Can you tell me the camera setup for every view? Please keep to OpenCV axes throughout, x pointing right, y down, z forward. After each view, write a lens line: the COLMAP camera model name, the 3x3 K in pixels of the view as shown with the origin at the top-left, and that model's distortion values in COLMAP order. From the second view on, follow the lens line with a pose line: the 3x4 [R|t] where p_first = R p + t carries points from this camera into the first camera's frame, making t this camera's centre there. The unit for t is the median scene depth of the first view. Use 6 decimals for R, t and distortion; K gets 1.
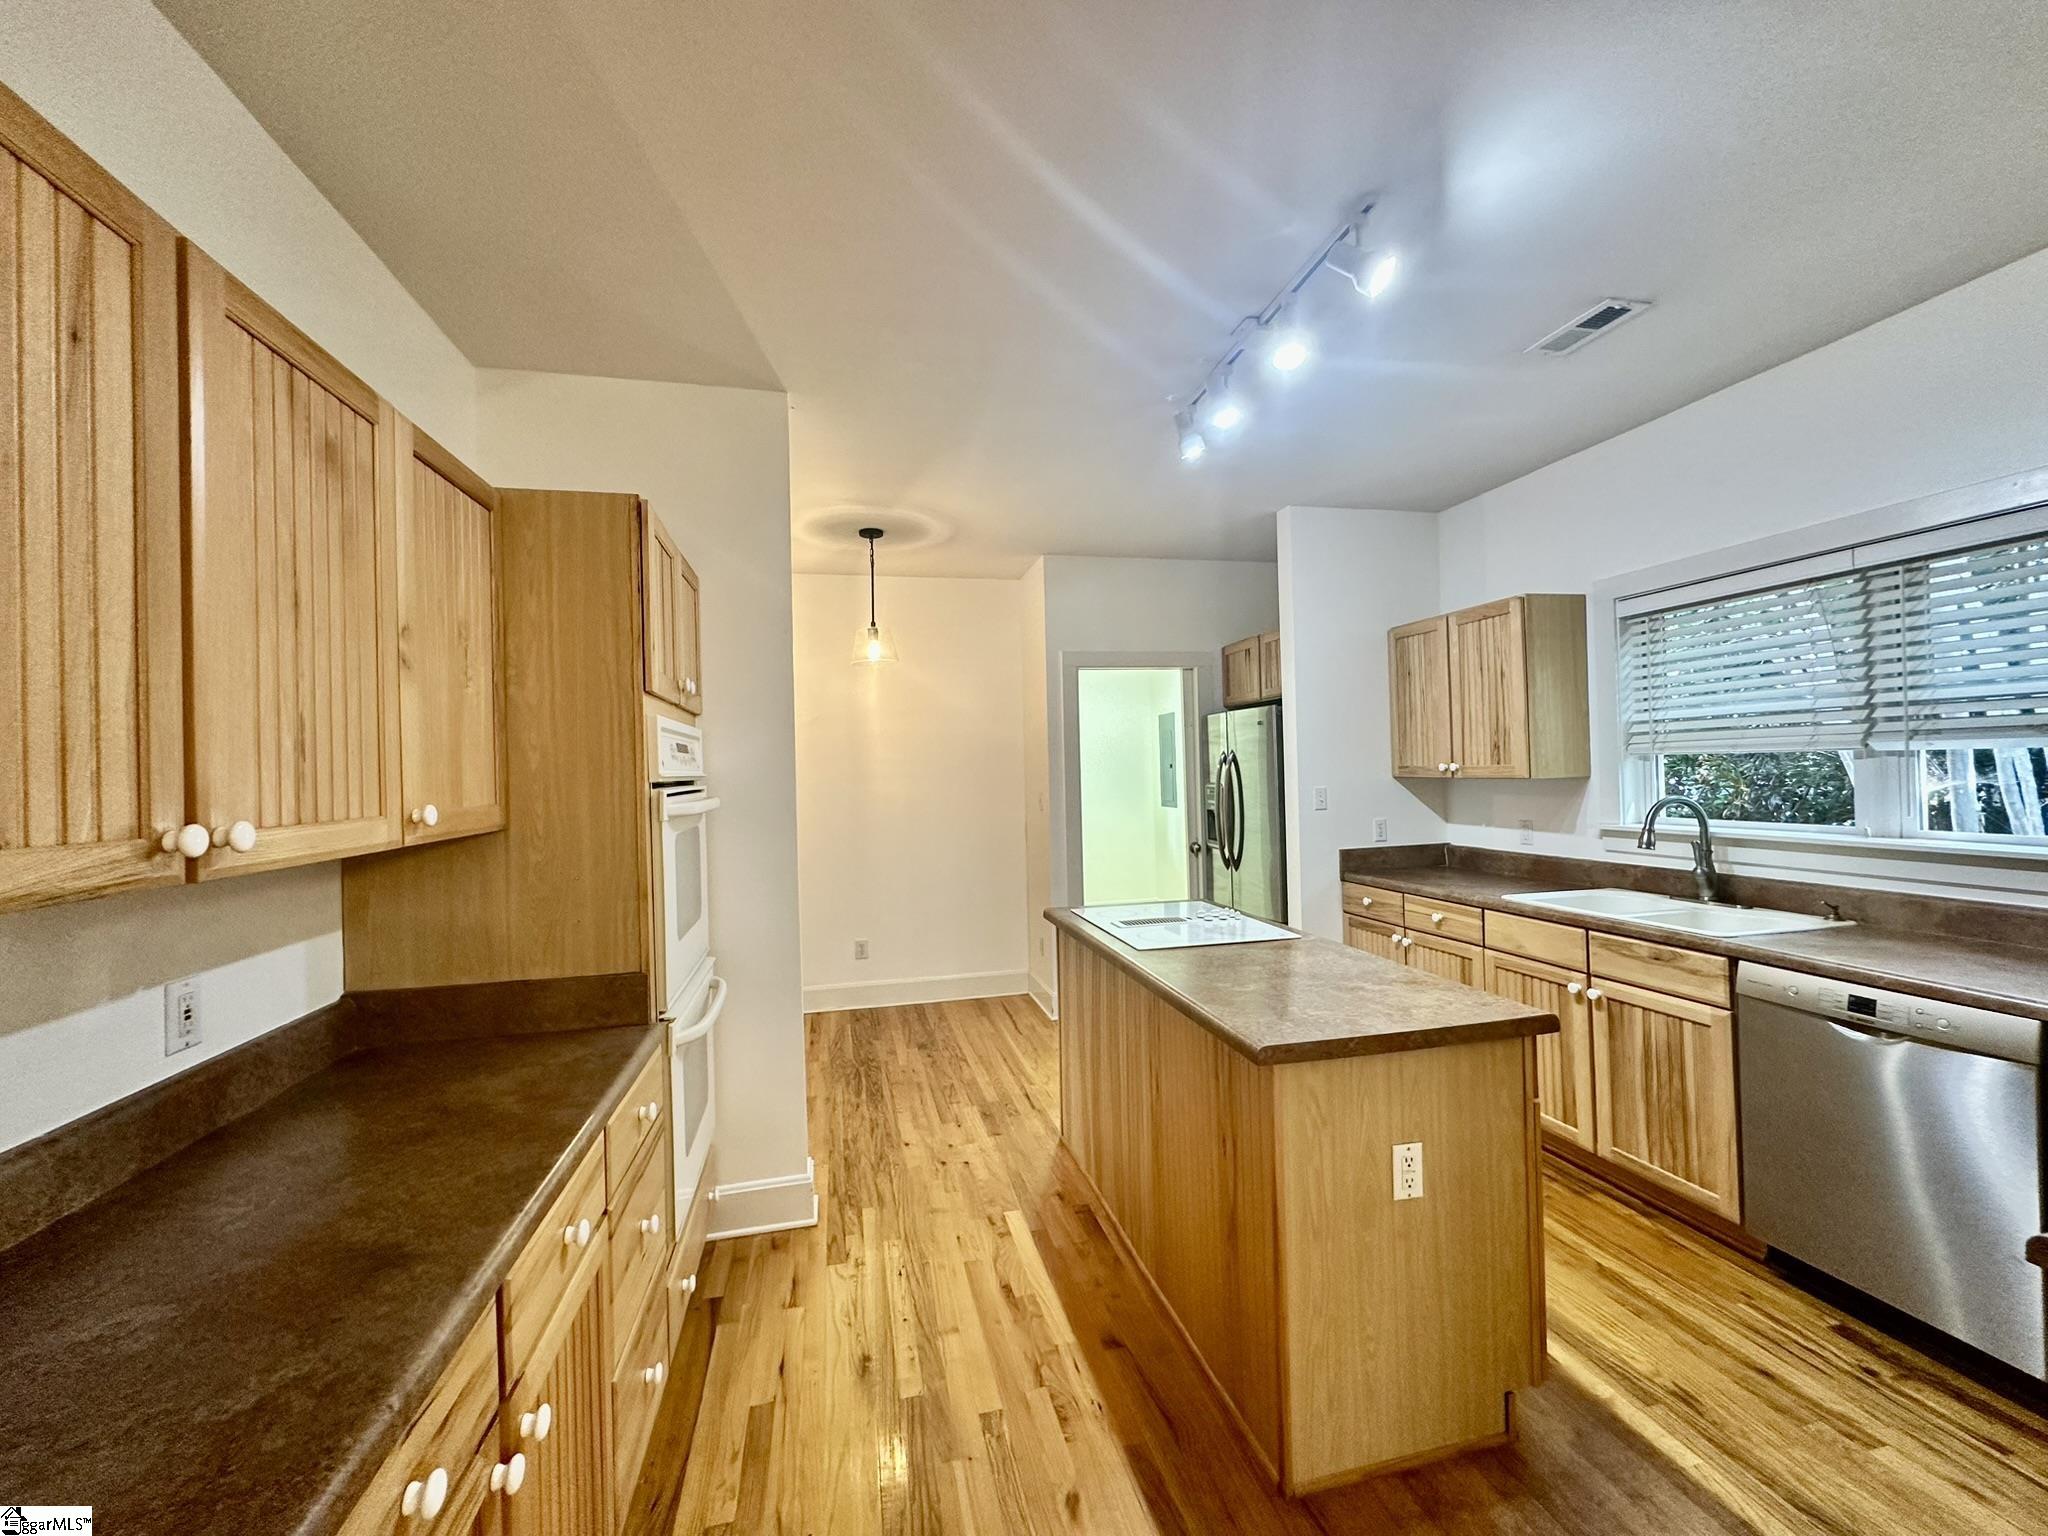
lens RADIAL K [[821.4, 0, 1023.7], [0, 821.4, 768.6], [0, 0, 1]] dist [-0.004063, 0.001556]
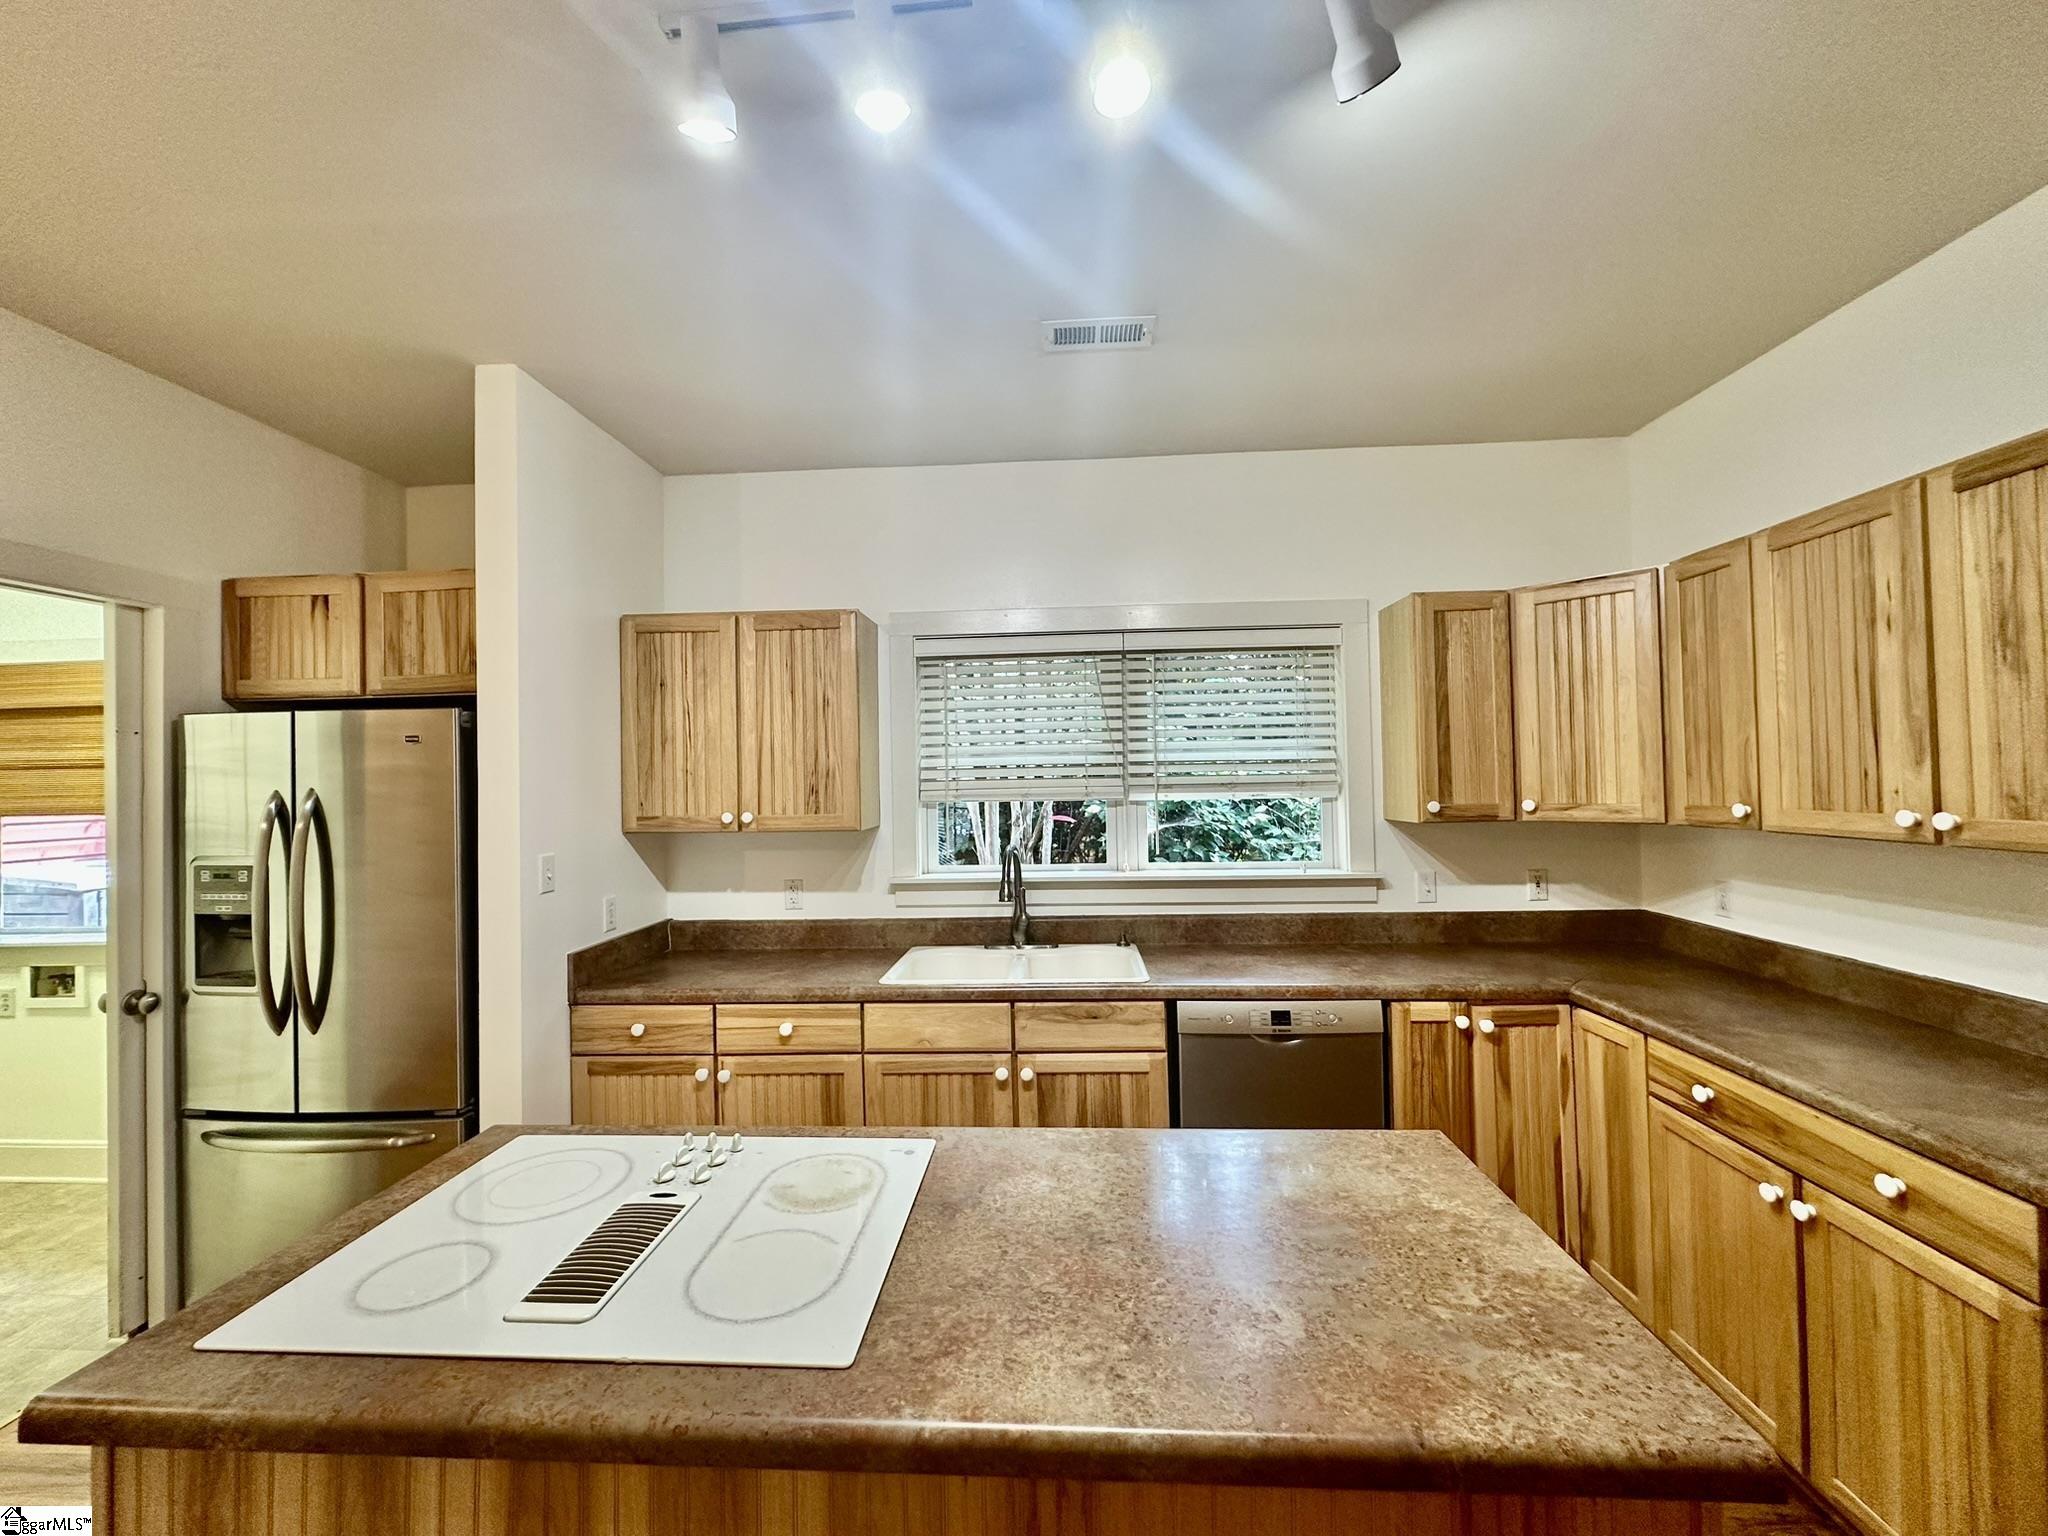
lens RADIAL K [[821.4, 0, 1021.6], [0, 821.4, 766.9], [0, 0, 1]] dist [-0.004063, 0.001556]
pose [[0.285146, 0.038420, 0.957714, -0.142409], [0.008949, 0.999046, -0.042743, -0.015705], [-0.958442, 0.020759, 0.284530, 0.626616]]
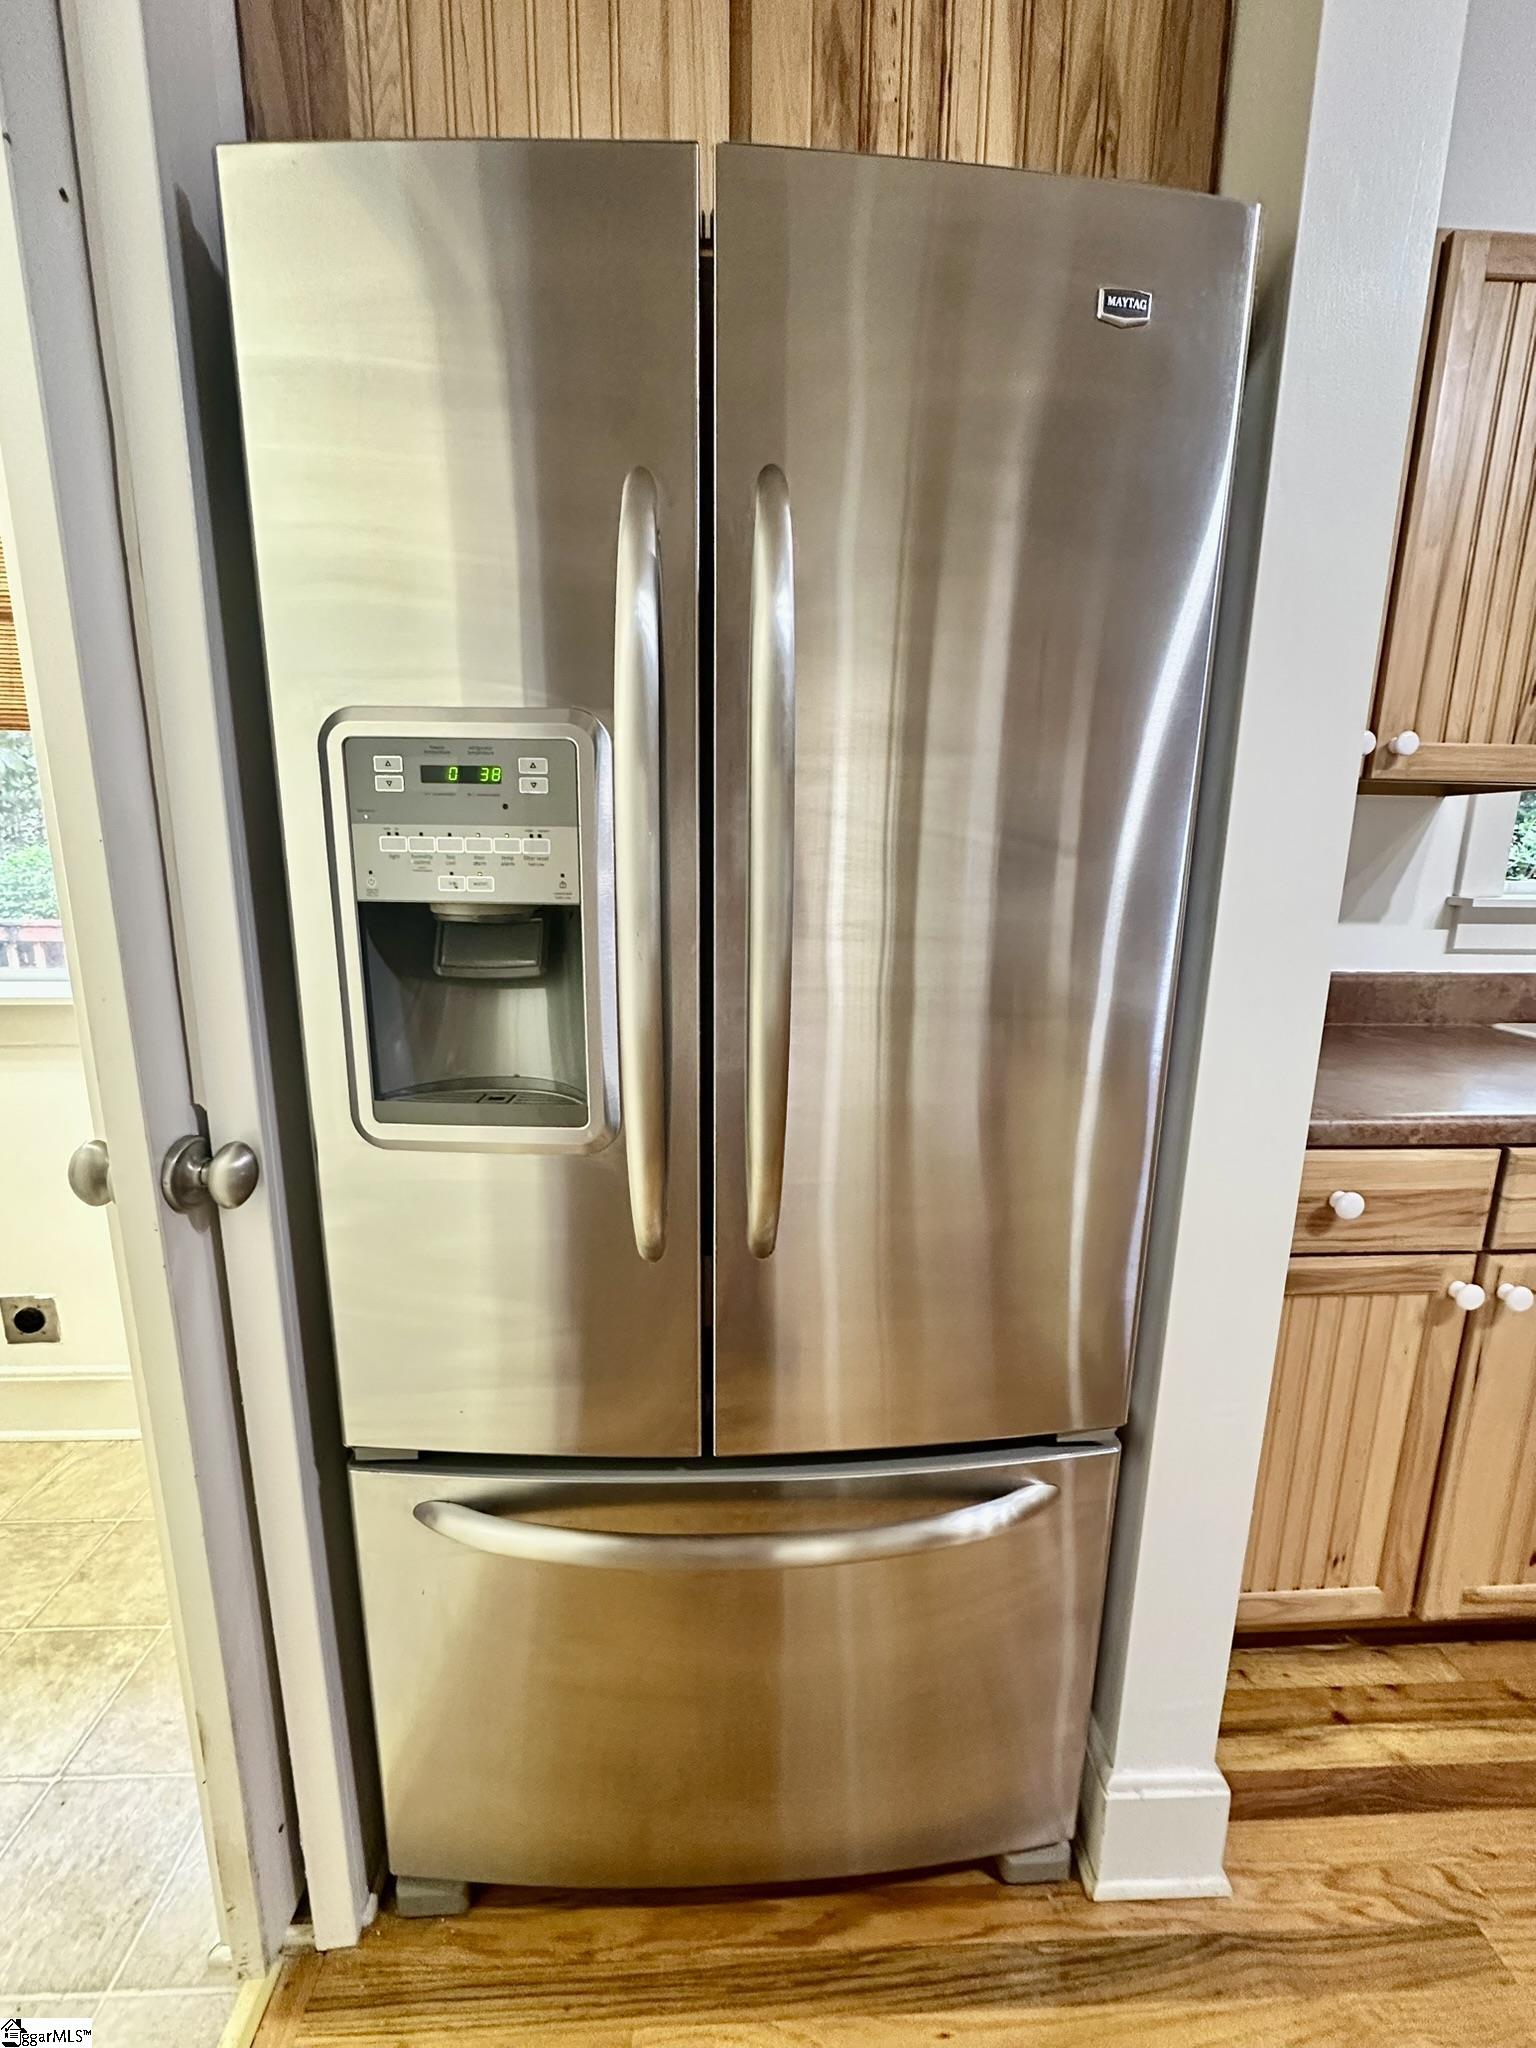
lens RADIAL K [[821.4, 0, 750.8], [0, 821.4, 1017.6], [0, 0, 1]] dist [-0.004063, 0.001556]
pose [[0.191058, -0.153503, 0.969502, 0.142271], [-0.015075, 0.987121, 0.159264, 0.069781], [-0.981463, -0.045044, 0.186283, 1.376467]]
